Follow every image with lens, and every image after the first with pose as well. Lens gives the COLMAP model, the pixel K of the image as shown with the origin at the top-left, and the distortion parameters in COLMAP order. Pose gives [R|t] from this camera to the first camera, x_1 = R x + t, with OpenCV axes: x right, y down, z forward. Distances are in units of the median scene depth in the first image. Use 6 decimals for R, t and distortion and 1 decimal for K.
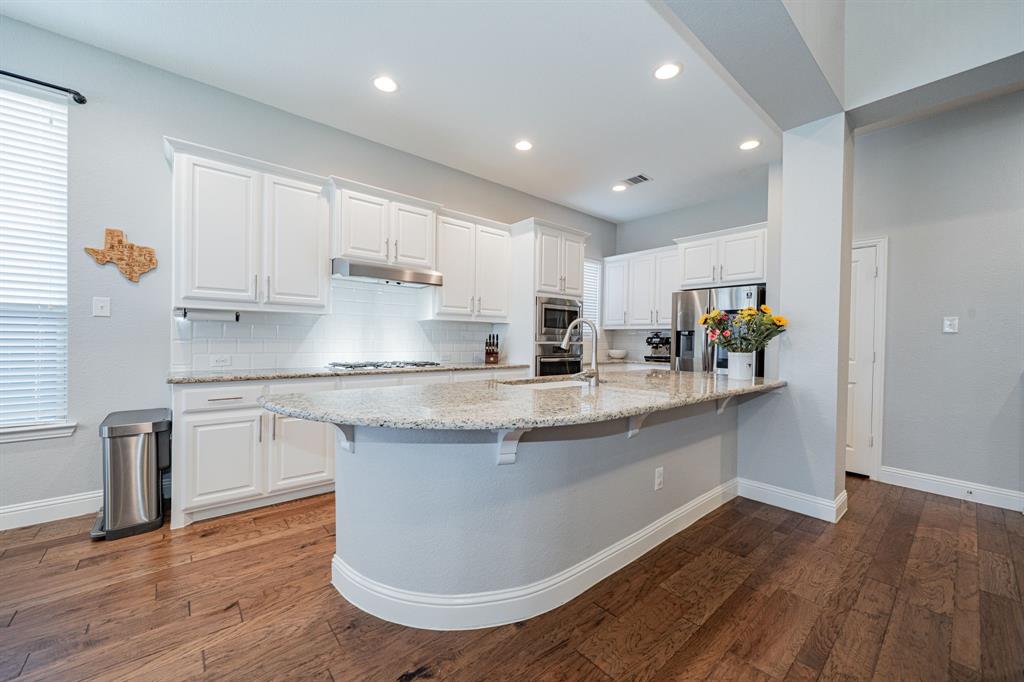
lens RADIAL K [[393.0, 0, 509.5], [0, 393.0, 344.6], [0, 0, 1]] dist [-0.002879, -0.000054]
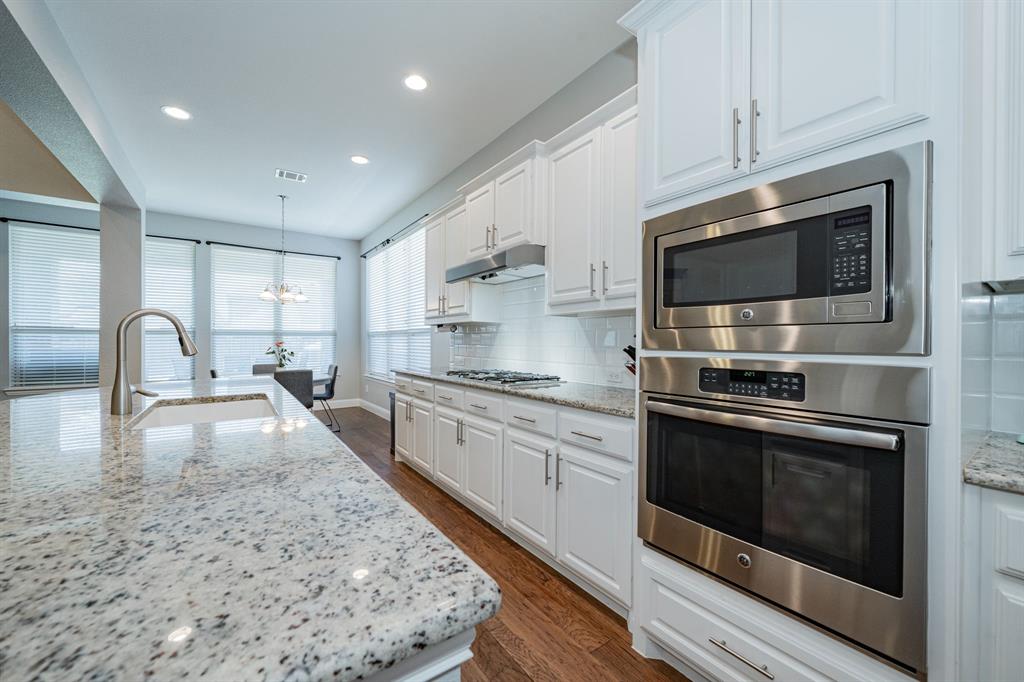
lens RADIAL K [[393.0, 0, 509.5], [0, 393.0, 344.6], [0, 0, 1]] dist [-0.002879, -0.000054]
pose [[-0.074873, -0.006163, -0.997174, 0.439469], [-0.022502, 0.999737, -0.004489, -0.009021], [0.996939, 0.022102, -0.074992, 0.928349]]
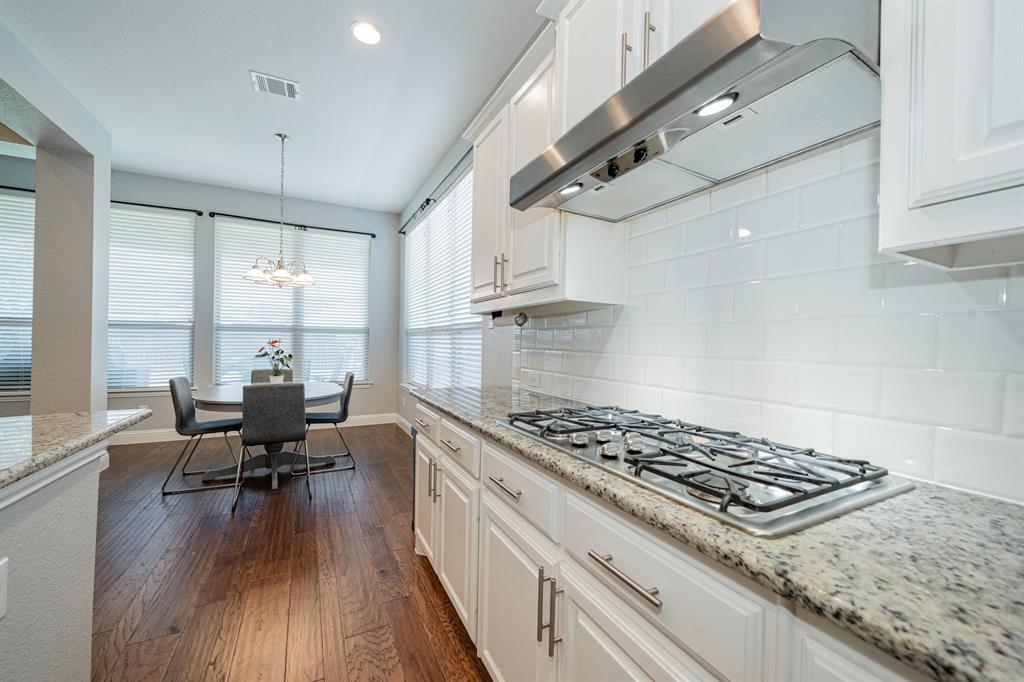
lens RADIAL K [[393.0, 0, 509.5], [0, 393.0, 344.6], [0, 0, 1]] dist [-0.002879, -0.000054]
pose [[-0.219501, -0.011170, -0.975548, 0.008352], [-0.037241, 0.999302, -0.003062, -0.013767], [0.974901, 0.035658, -0.219763, 0.821320]]
